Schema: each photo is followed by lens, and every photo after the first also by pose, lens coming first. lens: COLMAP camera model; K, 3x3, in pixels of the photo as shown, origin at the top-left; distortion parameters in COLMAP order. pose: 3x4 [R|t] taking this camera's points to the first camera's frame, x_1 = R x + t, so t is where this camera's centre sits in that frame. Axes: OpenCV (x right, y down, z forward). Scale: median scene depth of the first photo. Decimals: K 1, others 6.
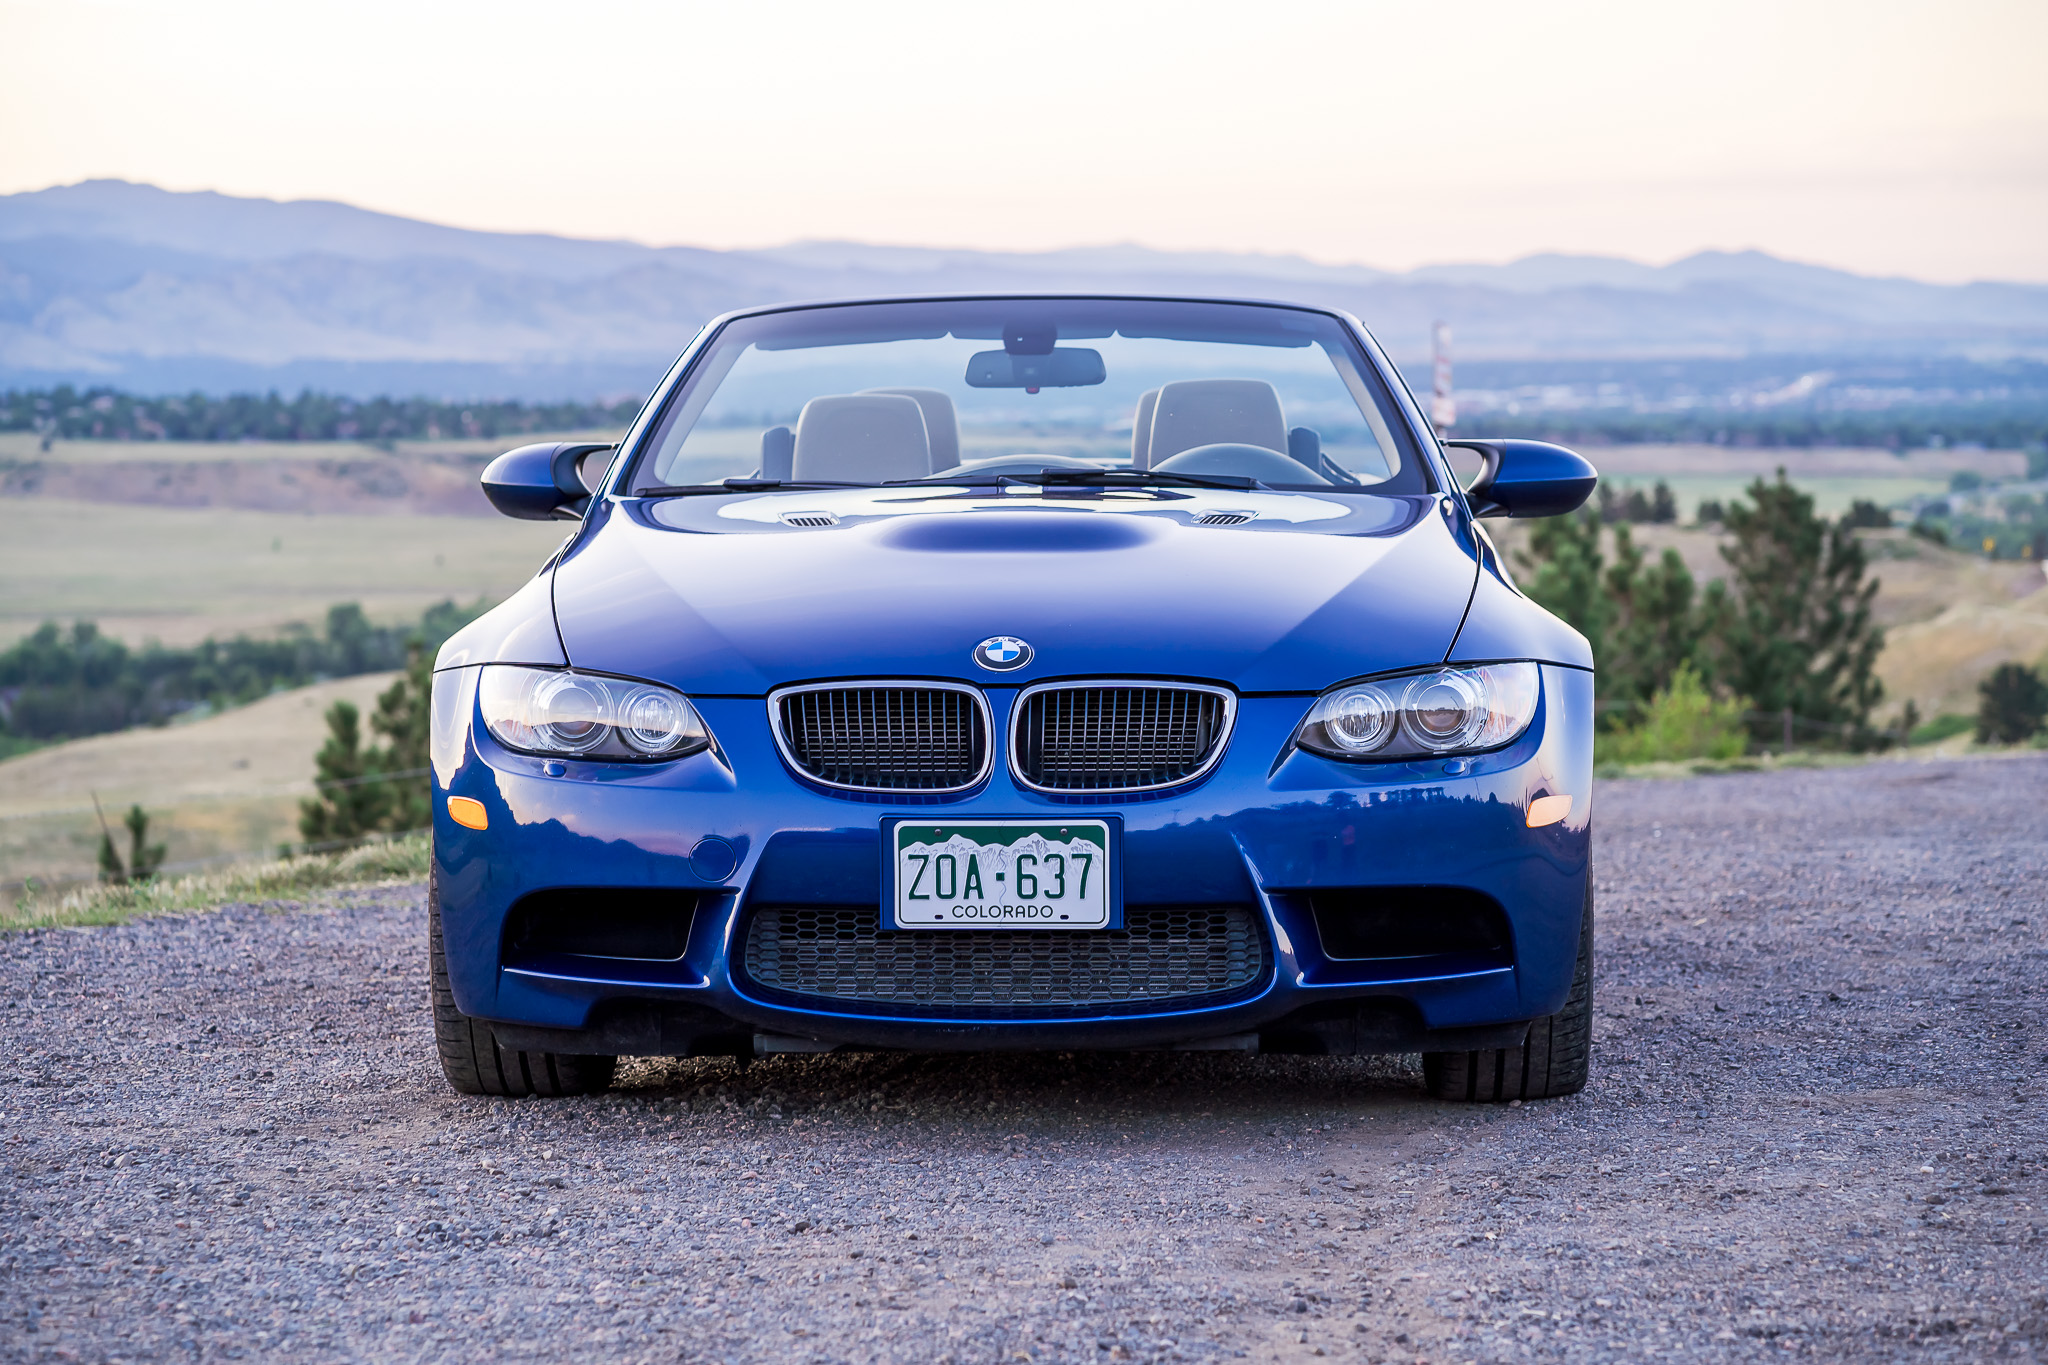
lens RADIAL K [[4850.9, 0, 1024.0], [0, 4850.9, 682.5], [0, 0, 1]] dist [0.083399, -1.570520]
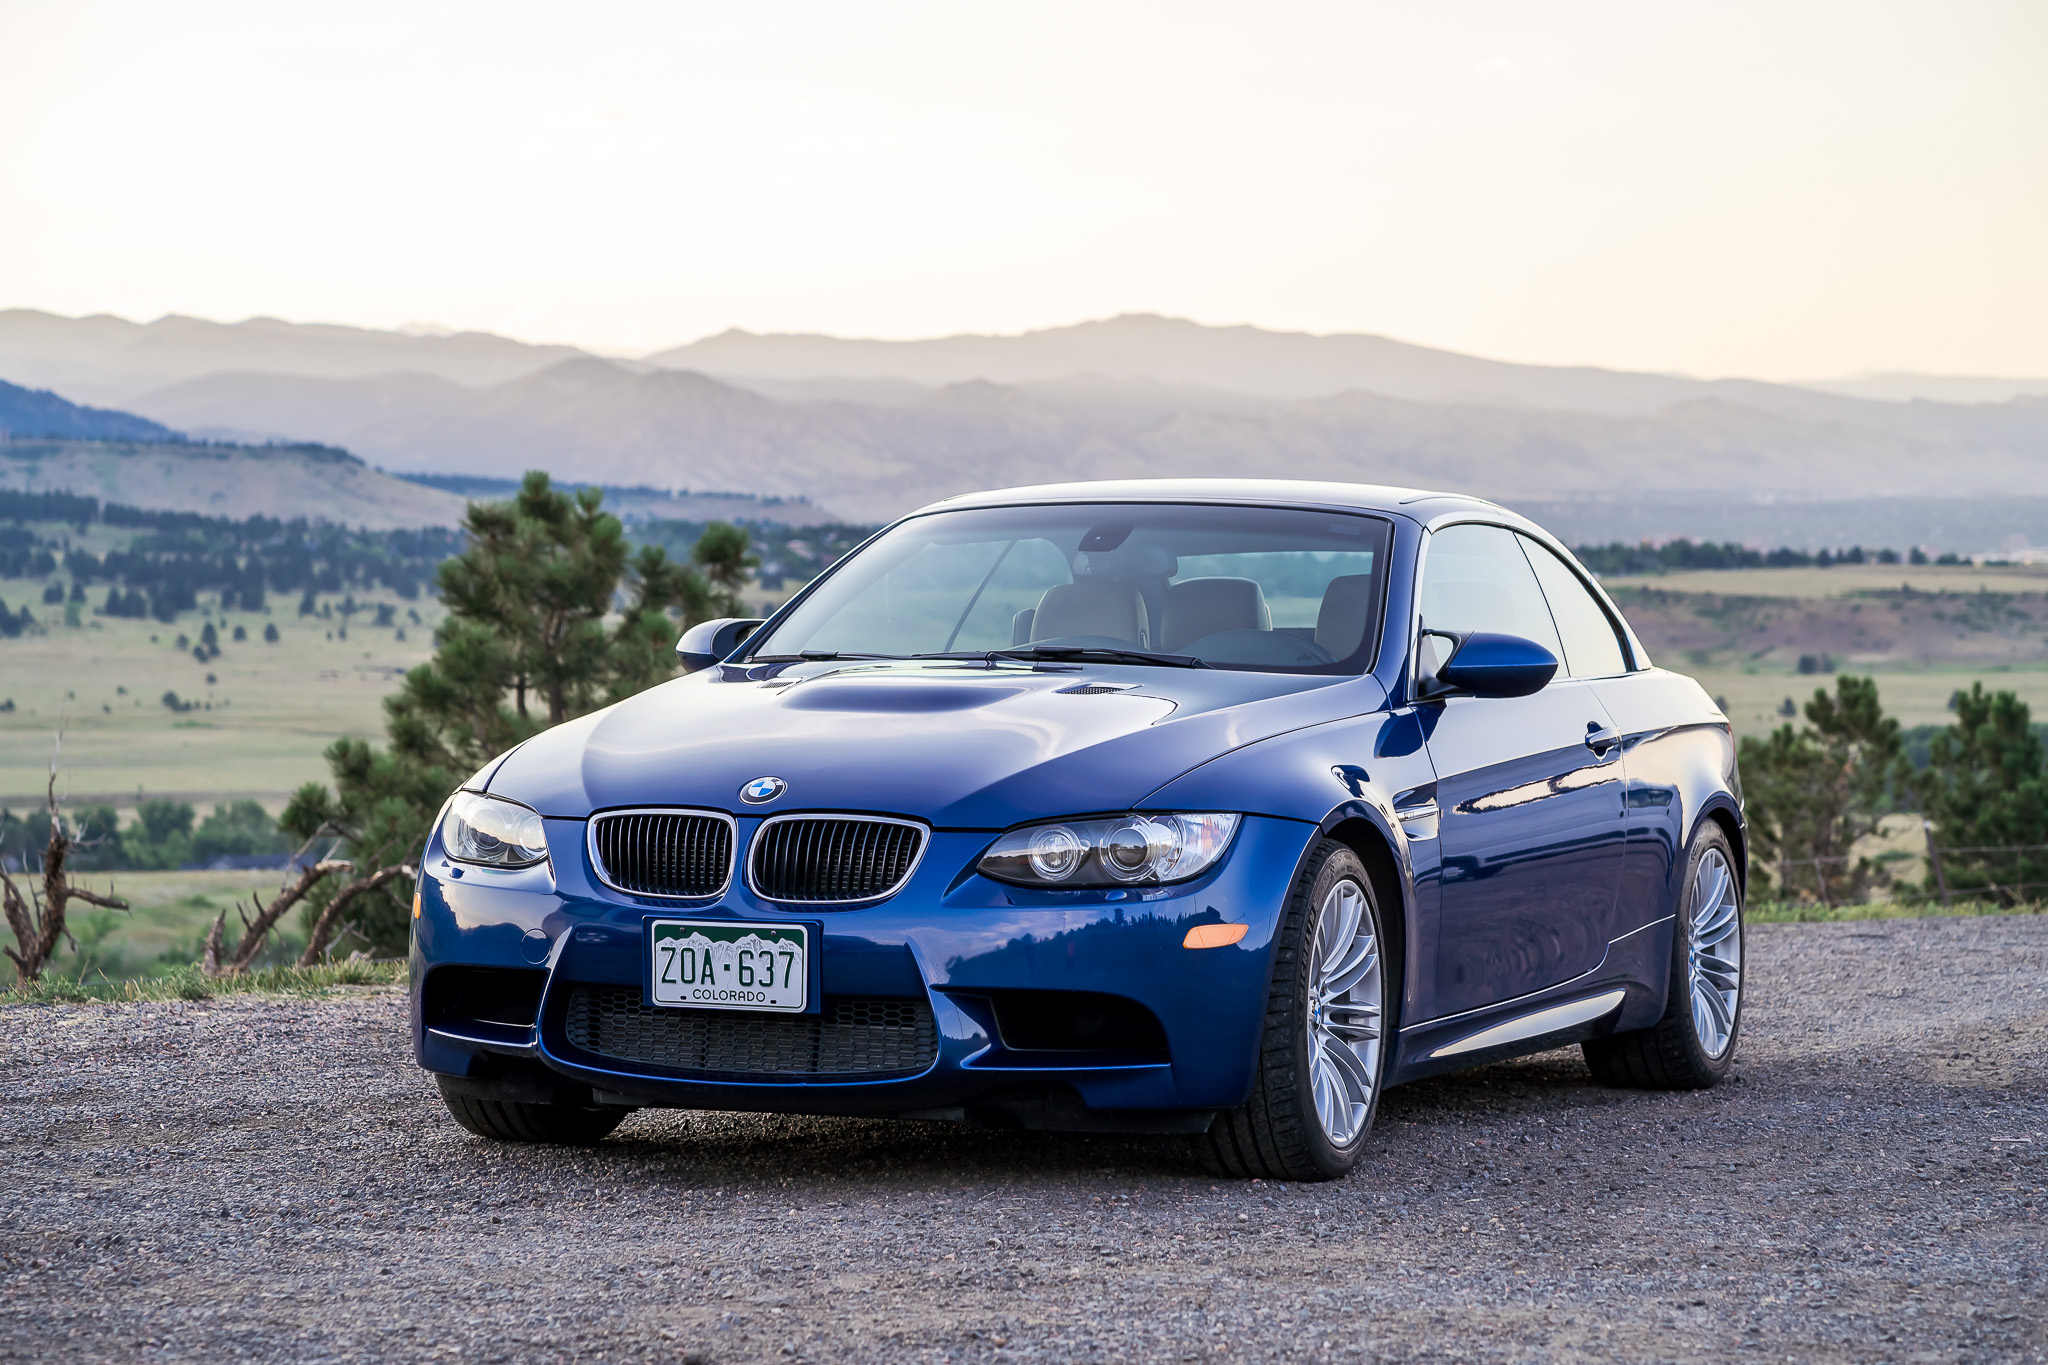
lens RADIAL K [[4850.9, 0, 1024.0], [0, 4850.9, 682.5], [0, 0, 1]] dist [0.083399, -1.570520]
pose [[0.939486, 0.020477, -0.341974, 0.488082], [-0.033702, 0.998894, -0.032777, 0.004980], [0.340925, 0.042319, 0.939138, -0.151400]]
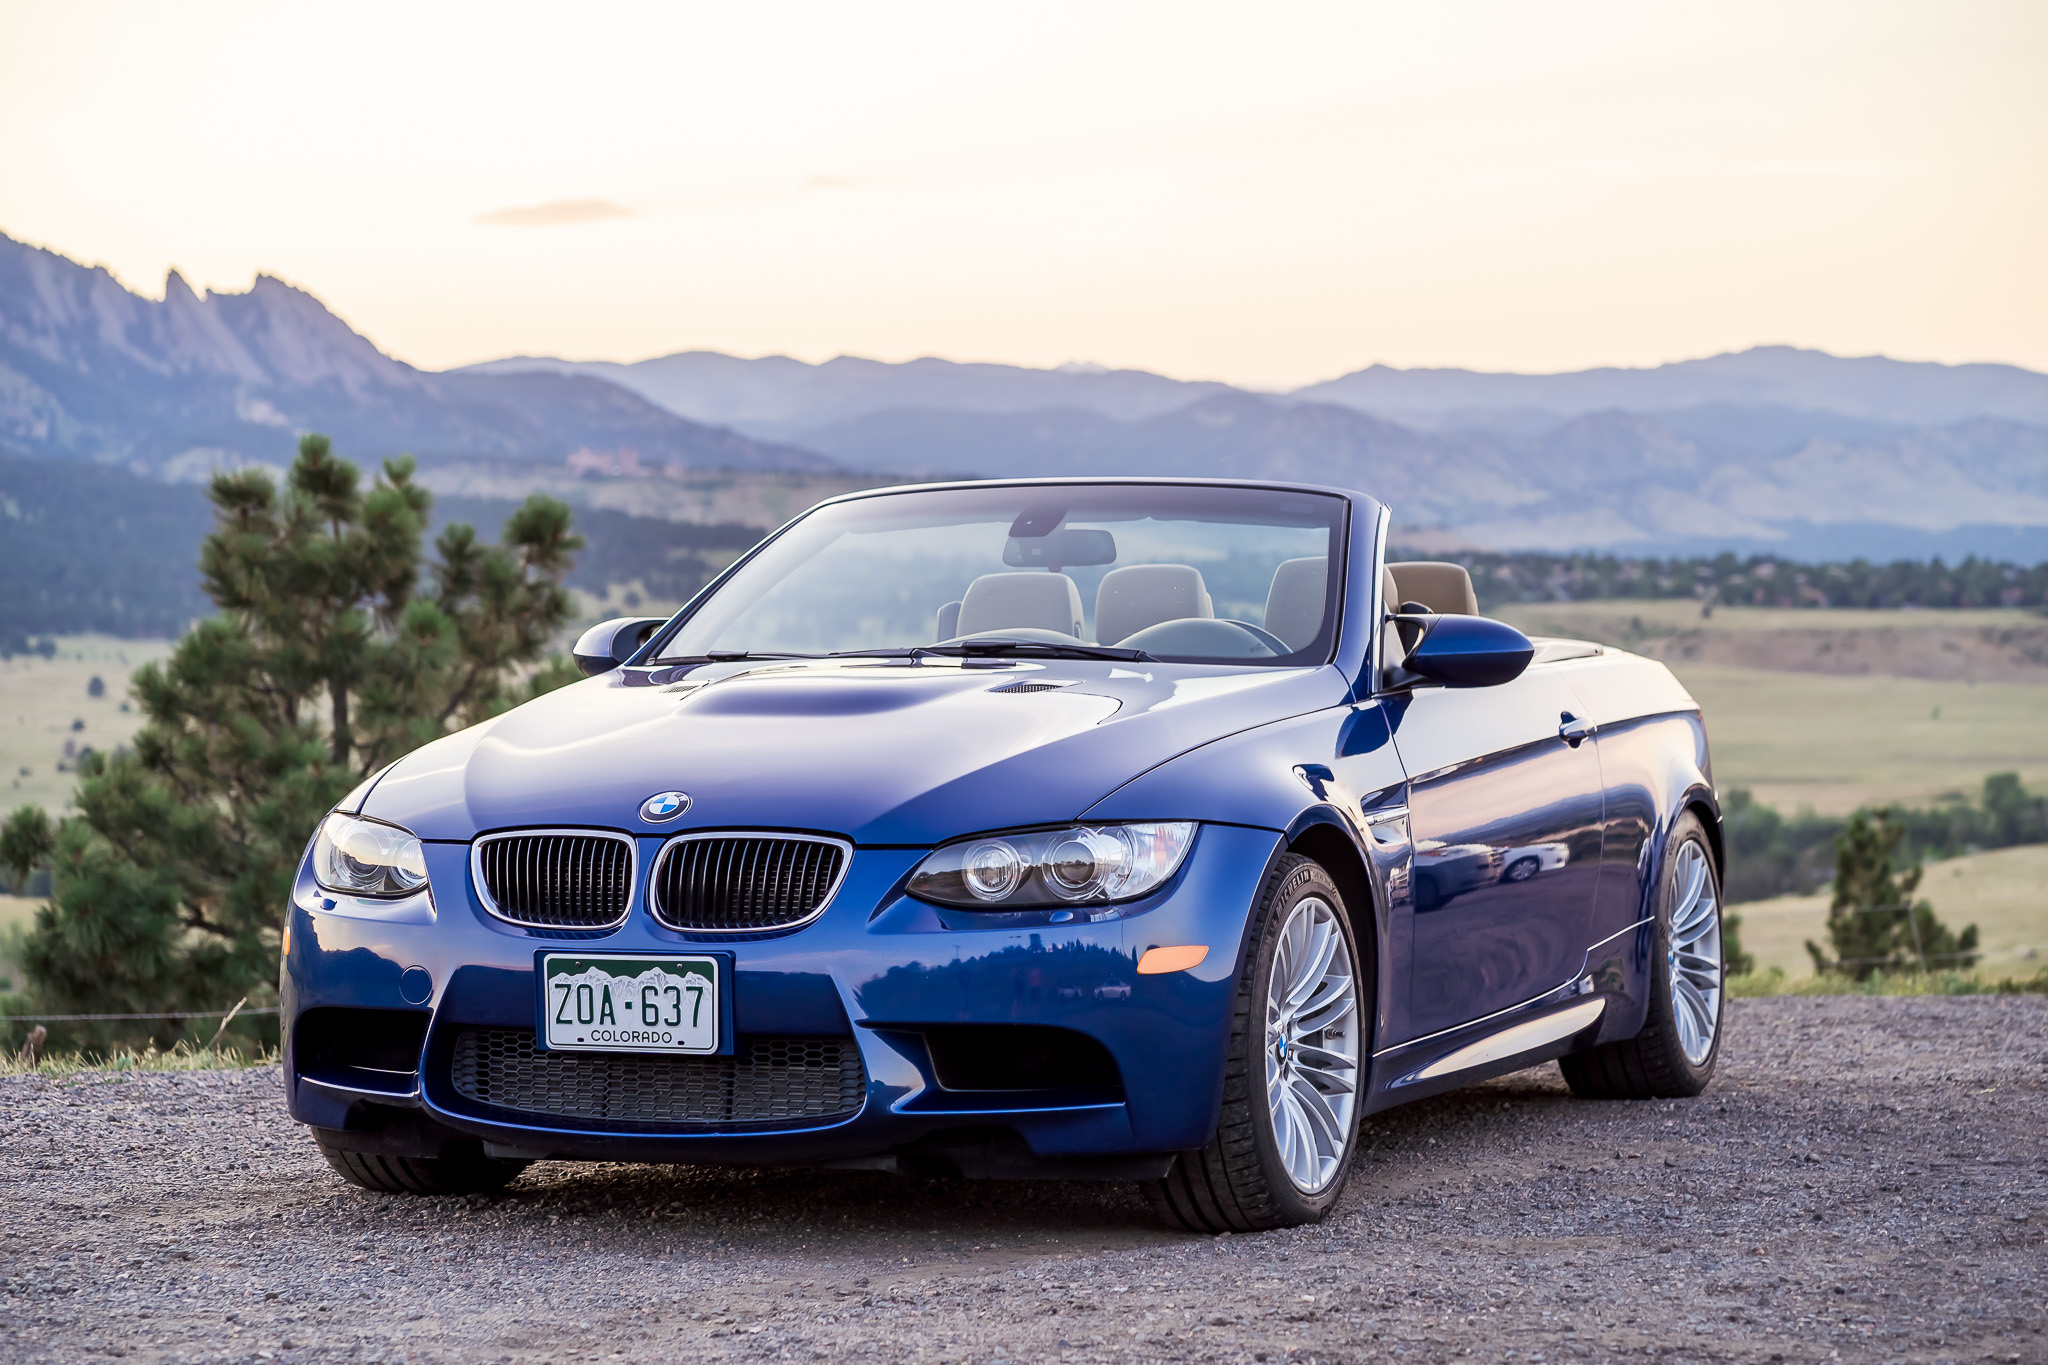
lens RADIAL K [[4850.9, 0, 1024.0], [0, 4850.9, 682.5], [0, 0, 1]] dist [0.083399, -1.570520]
pose [[0.943621, 0.003592, -0.331008, 0.447709], [-0.015036, 0.999374, -0.032019, -0.000040], [0.330686, 0.035191, 0.943084, -0.031497]]
